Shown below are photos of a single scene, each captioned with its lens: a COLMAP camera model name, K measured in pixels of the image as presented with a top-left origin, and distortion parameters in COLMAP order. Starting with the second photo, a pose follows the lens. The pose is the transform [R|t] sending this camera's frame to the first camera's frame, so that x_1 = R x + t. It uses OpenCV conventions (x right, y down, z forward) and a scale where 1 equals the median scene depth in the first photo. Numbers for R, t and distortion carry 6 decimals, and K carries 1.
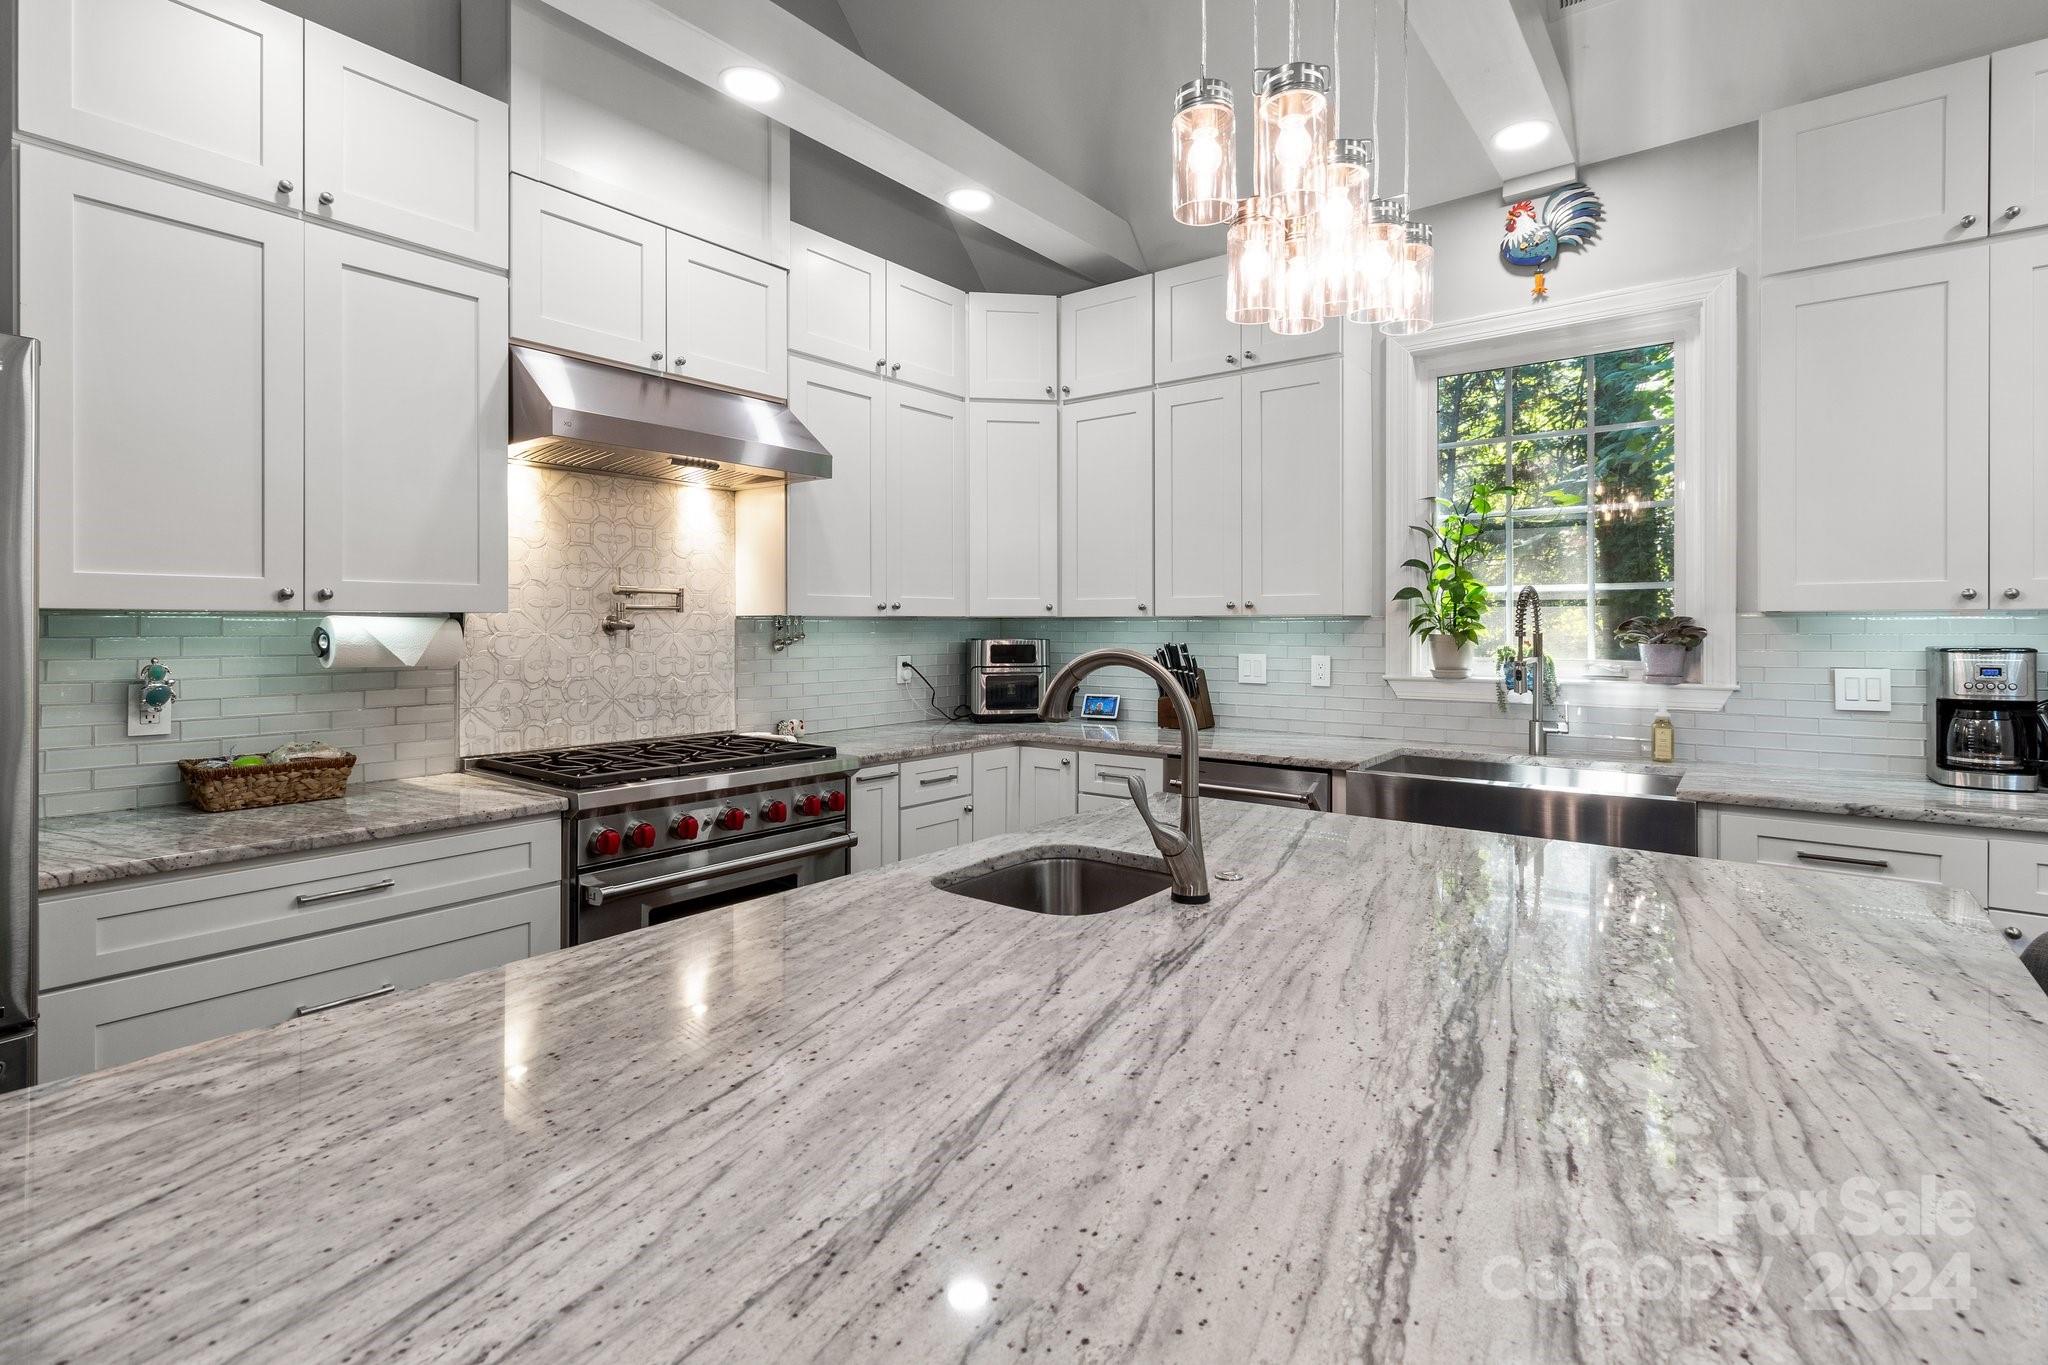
lens RADIAL K [[947.6, 0, 1043.0], [0, 947.6, 628.4], [0, 0, 1]] dist [-0.001845, 0.000176]
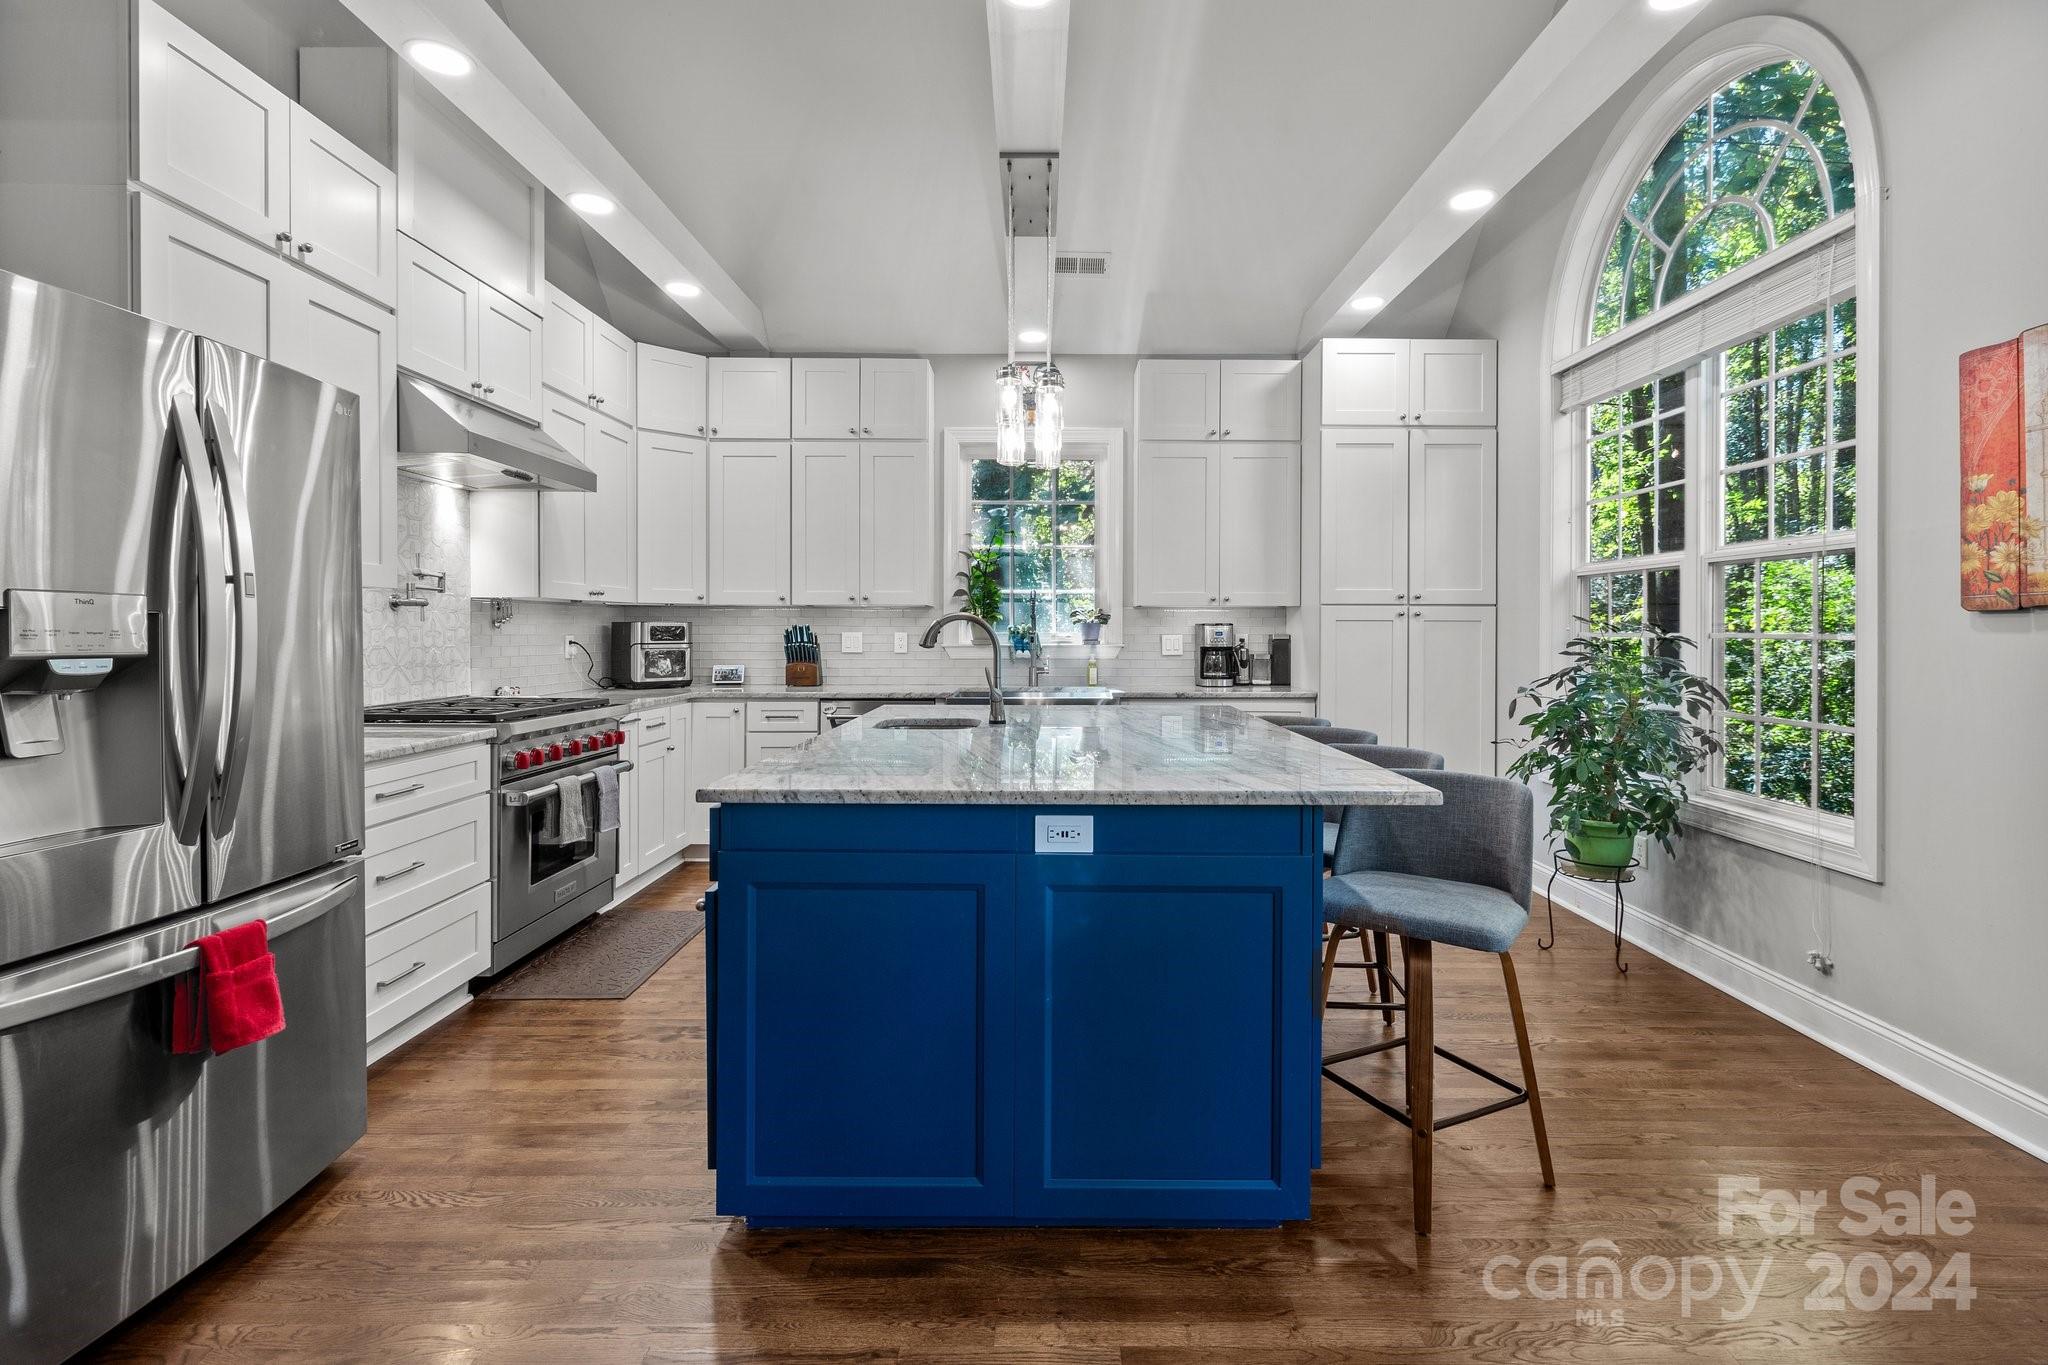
lens RADIAL K [[947.6, 0, 1045.7], [0, 947.6, 638.8], [0, 0, 1]] dist [-0.001845, 0.000176]
pose [[0.791303, -0.003718, 0.611413, -0.533129], [-0.001895, 0.999962, 0.008534, 0.029886], [-0.611421, -0.007912, 0.791266, -0.403268]]
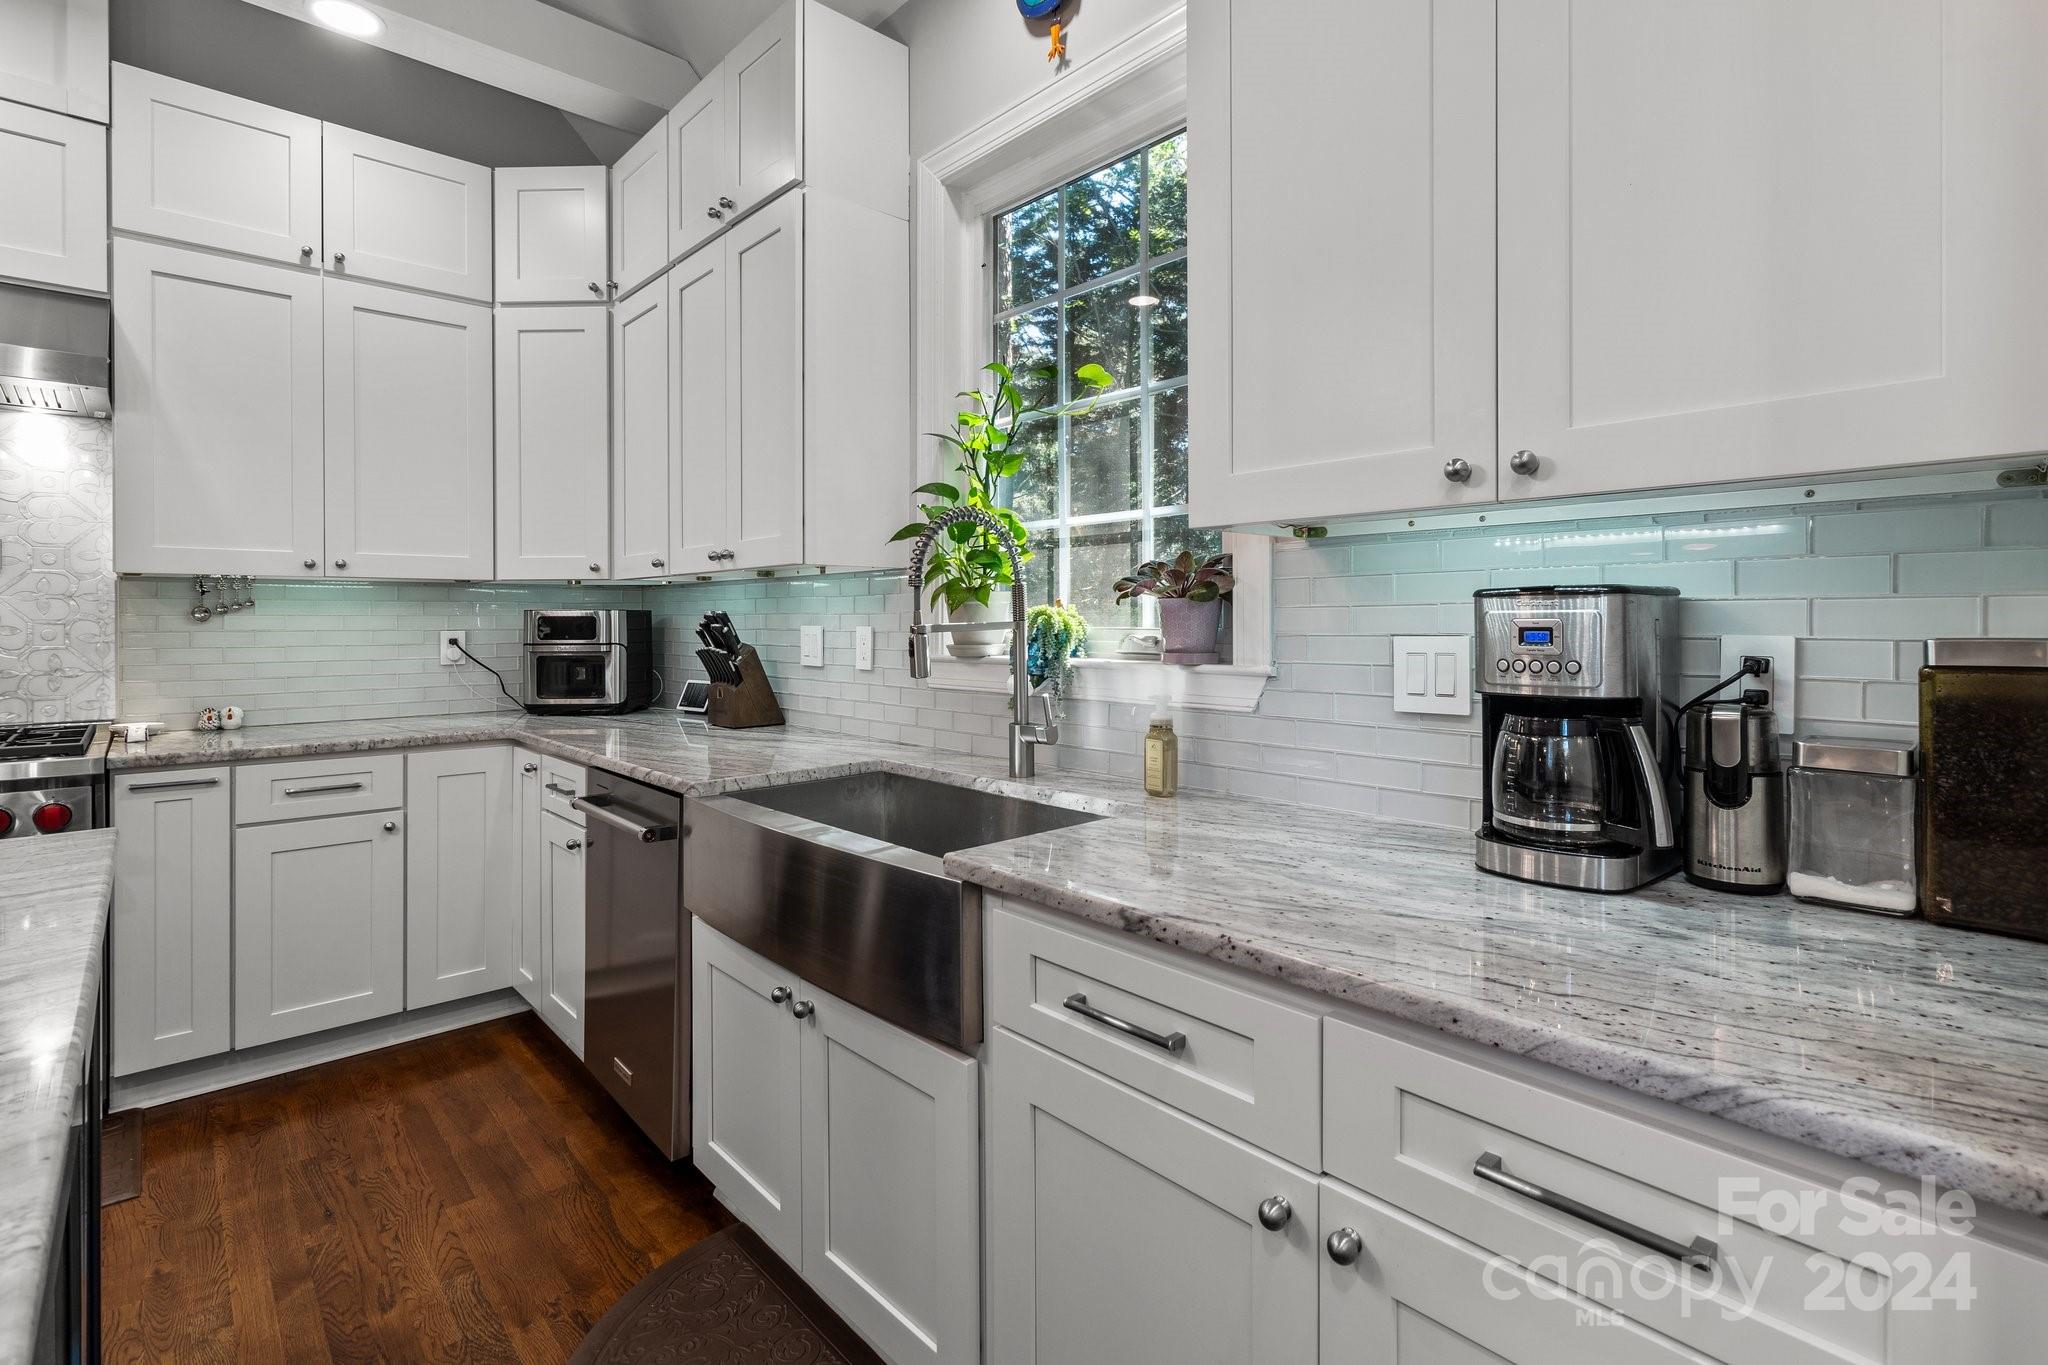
lens RADIAL K [[947.6, 0, 1048.0], [0, 947.6, 625.9], [0, 0, 1]] dist [-0.001845, 0.000176]
pose [[0.987519, -0.001121, -0.157499, 0.640256], [0.001934, 0.999986, 0.005013, 0.029312], [0.157491, -0.005255, 0.987506, 0.377094]]
